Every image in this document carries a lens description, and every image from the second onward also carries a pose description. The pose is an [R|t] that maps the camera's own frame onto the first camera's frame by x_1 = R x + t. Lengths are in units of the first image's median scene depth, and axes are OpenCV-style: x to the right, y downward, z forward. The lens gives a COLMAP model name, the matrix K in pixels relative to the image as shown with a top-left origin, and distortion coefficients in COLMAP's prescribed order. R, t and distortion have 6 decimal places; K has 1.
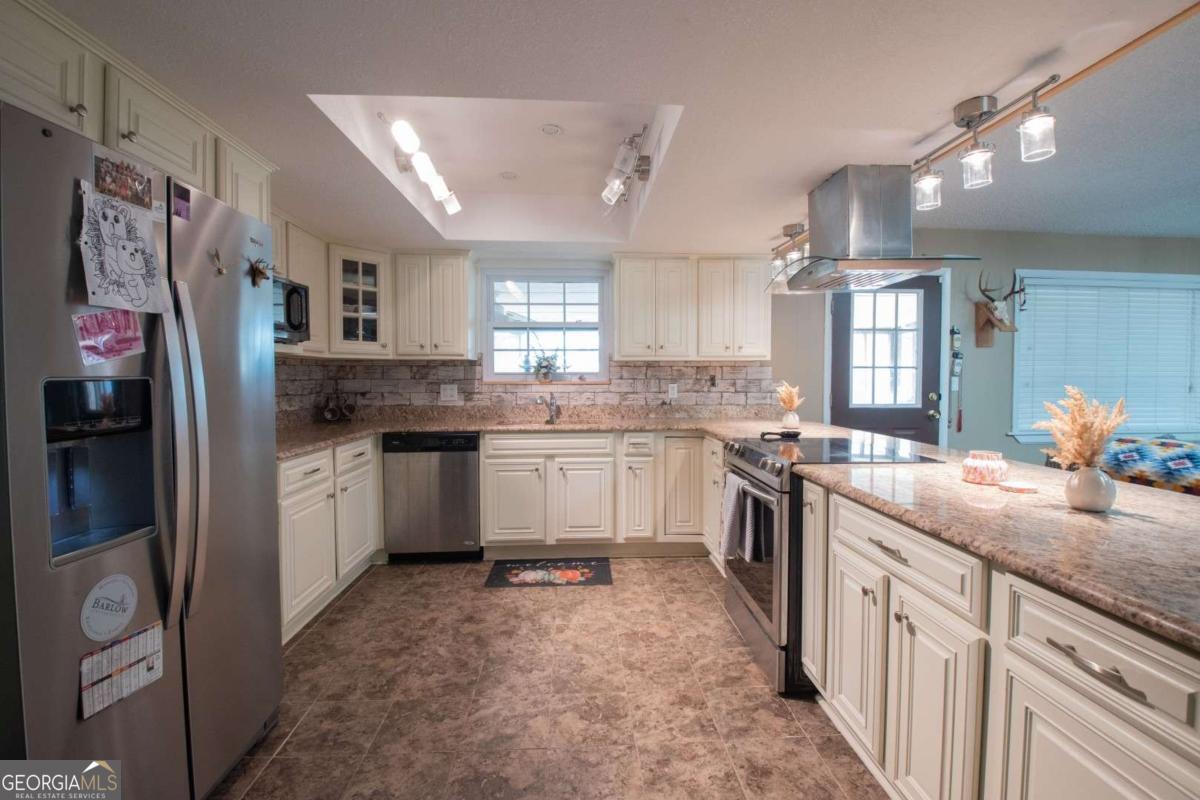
lens RADIAL K [[529.2, 0, 611.3], [0, 529.2, 394.3], [0, 0, 1]] dist [0.008247, -0.019438]
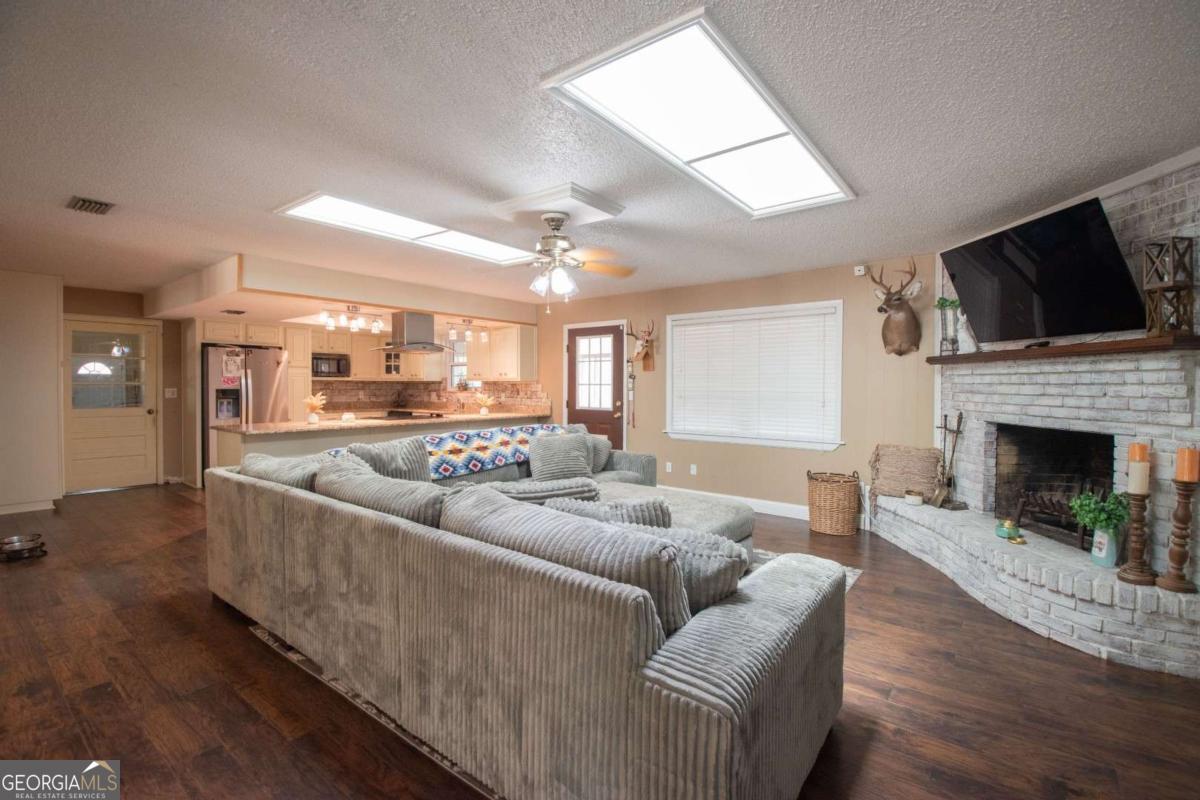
lens RADIAL K [[529.2, 0, 611.3], [0, 529.2, 394.3], [0, 0, 1]] dist [0.008247, -0.019438]
pose [[0.755002, 0.014297, -0.655567, 1.649618], [-0.027610, 0.999569, -0.009999, -0.007130], [0.655141, 0.025649, 0.755071, -0.169121]]
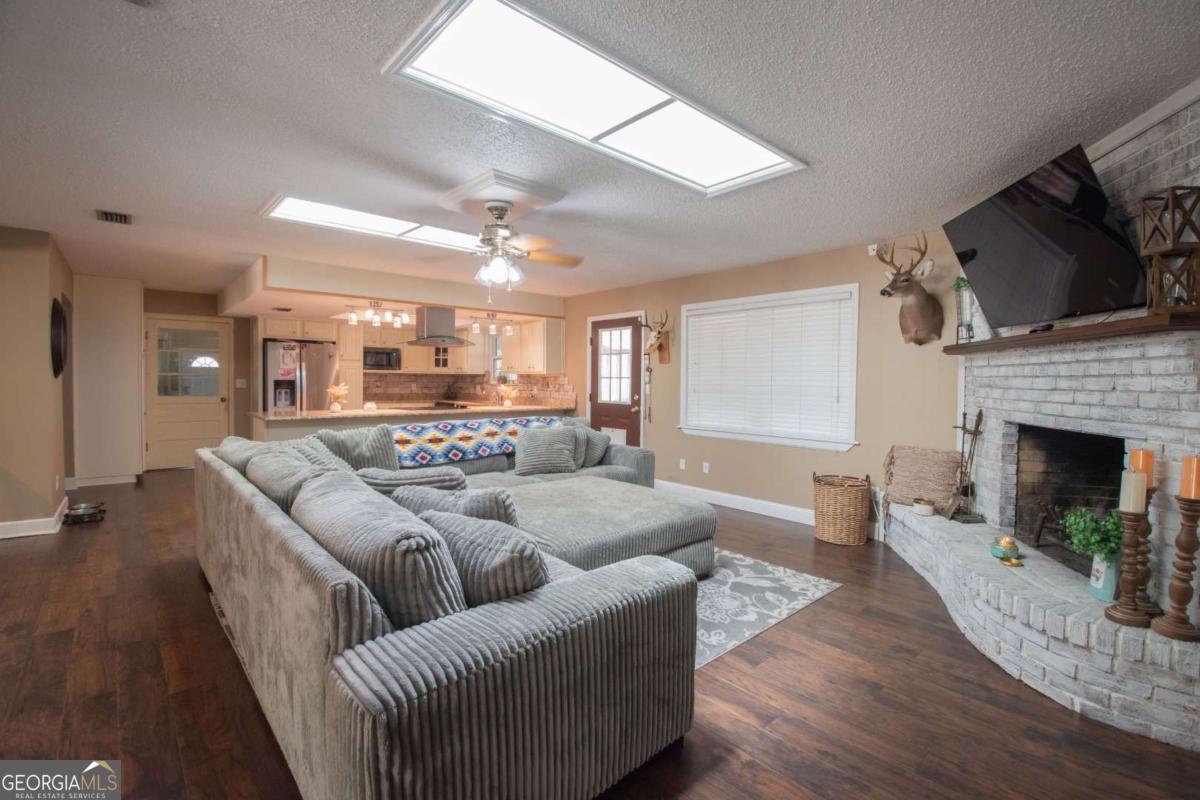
lens RADIAL K [[535.3, 0, 610.0], [0, 535.3, 394.3], [0, 0, 1]] dist [0.008621, -0.019745]
pose [[0.625032, 0.026599, -0.780146, 1.795111], [-0.037783, 0.999279, 0.003800, -0.007465], [0.779684, 0.027101, 0.625586, 0.007220]]
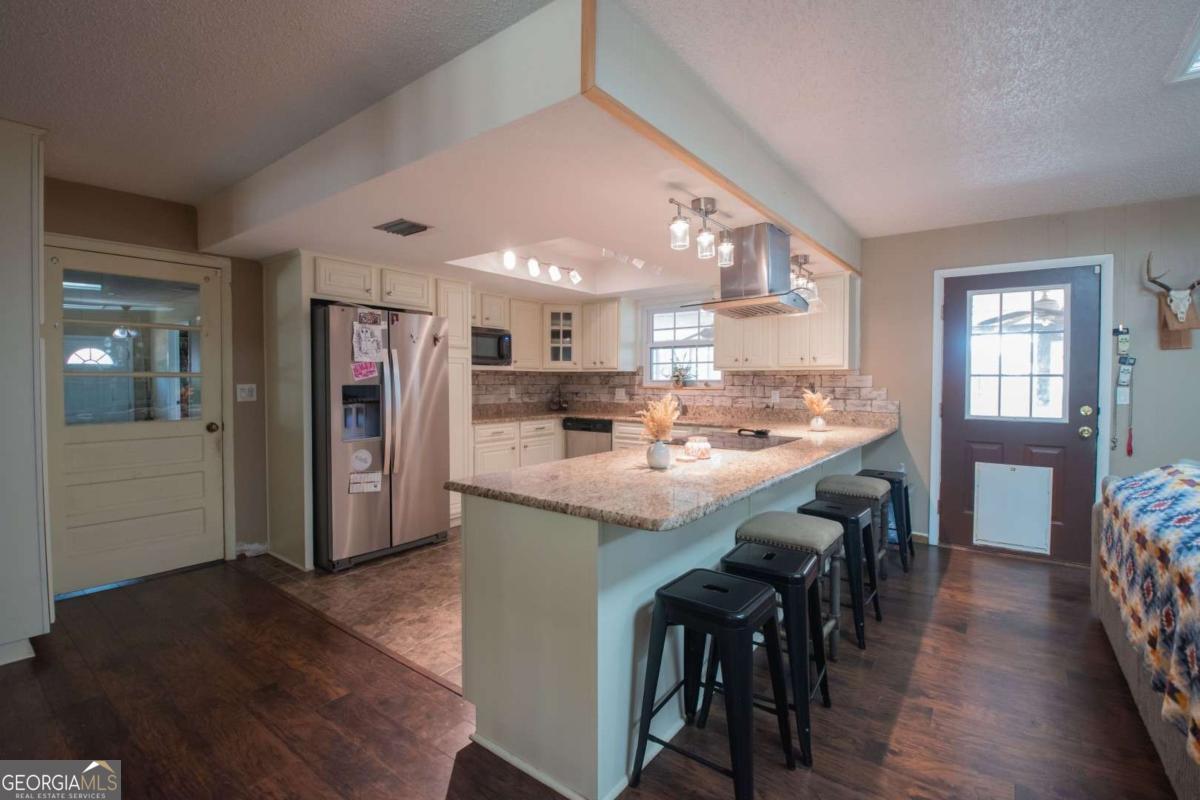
lens RADIAL K [[529.2, 0, 611.3], [0, 529.2, 394.3], [0, 0, 1]] dist [0.008247, -0.019438]
pose [[0.762239, 0.020361, -0.646975, 0.595146], [-0.025081, 0.999684, 0.001912, -0.004162], [0.646809, 0.014770, 0.762509, -0.115036]]
